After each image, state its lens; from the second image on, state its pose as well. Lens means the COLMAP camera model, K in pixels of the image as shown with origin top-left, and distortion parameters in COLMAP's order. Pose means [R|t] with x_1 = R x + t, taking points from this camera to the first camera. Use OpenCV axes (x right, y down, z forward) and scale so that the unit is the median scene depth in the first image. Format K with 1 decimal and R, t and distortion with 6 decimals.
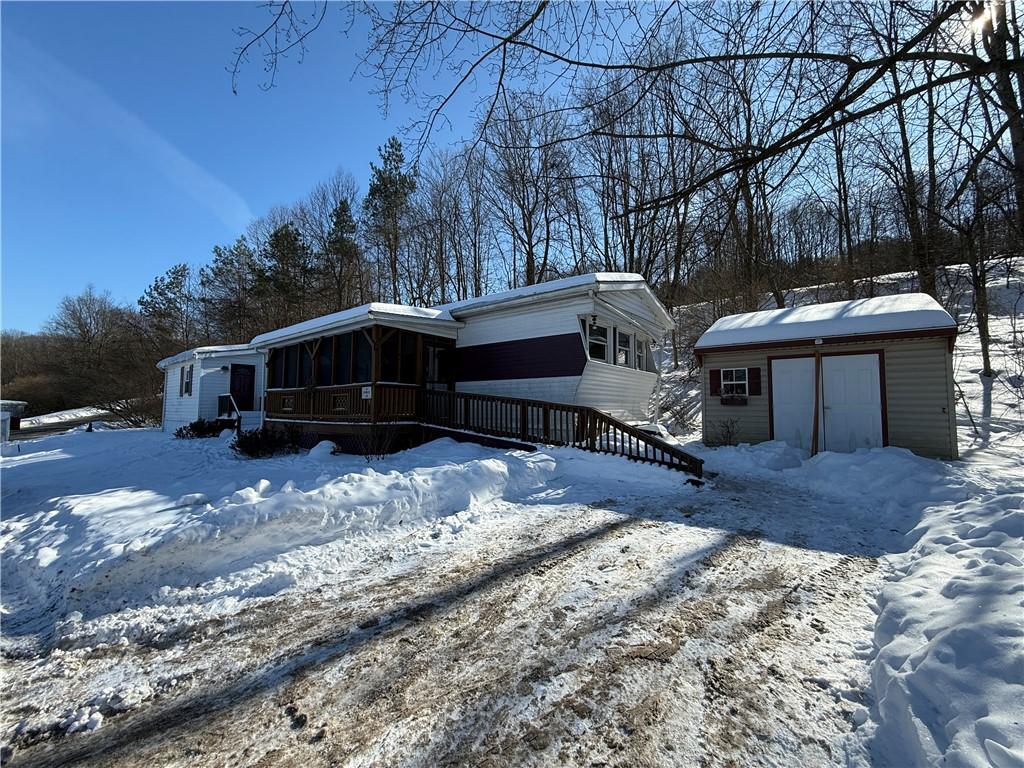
lens RADIAL K [[408.8, 0, 509.6], [0, 408.8, 383.6], [0, 0, 1]] dist [-0.000205, -0.000145]
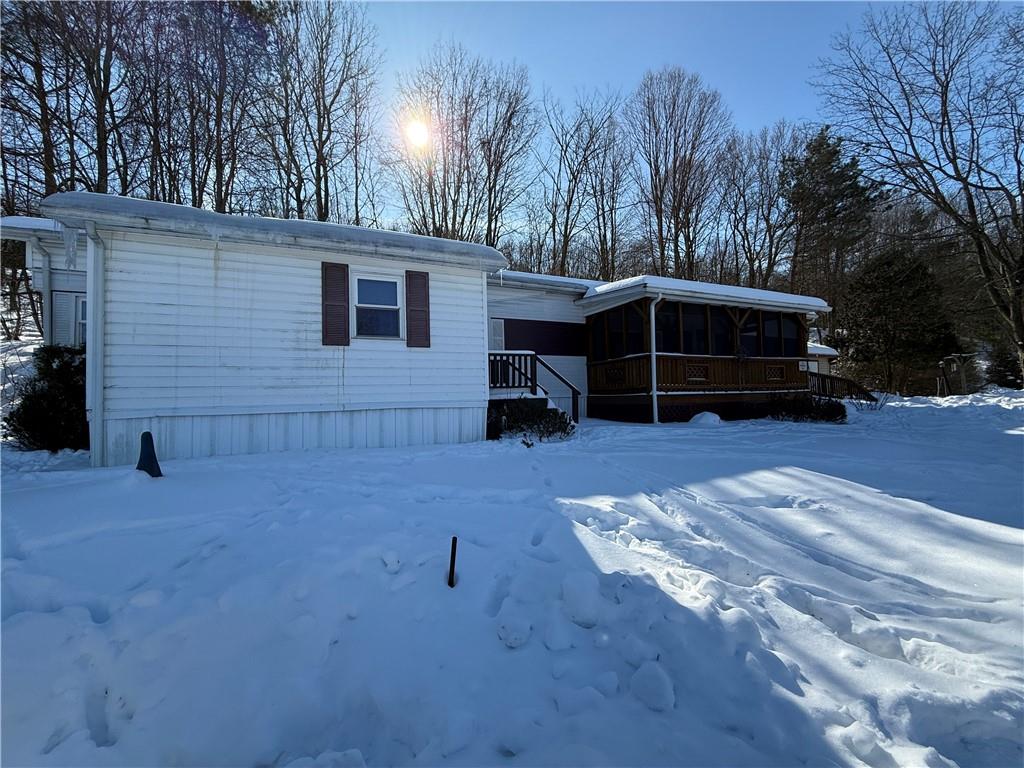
lens RADIAL K [[408.8, 0, 509.6], [0, 408.8, 383.6], [0, 0, 1]] dist [-0.000205, -0.000145]
pose [[0.421562, 0.012758, 0.906710, -1.429940], [-0.033950, 0.999422, 0.001723, 0.080010], [-0.906164, -0.031509, 0.421752, 0.964627]]
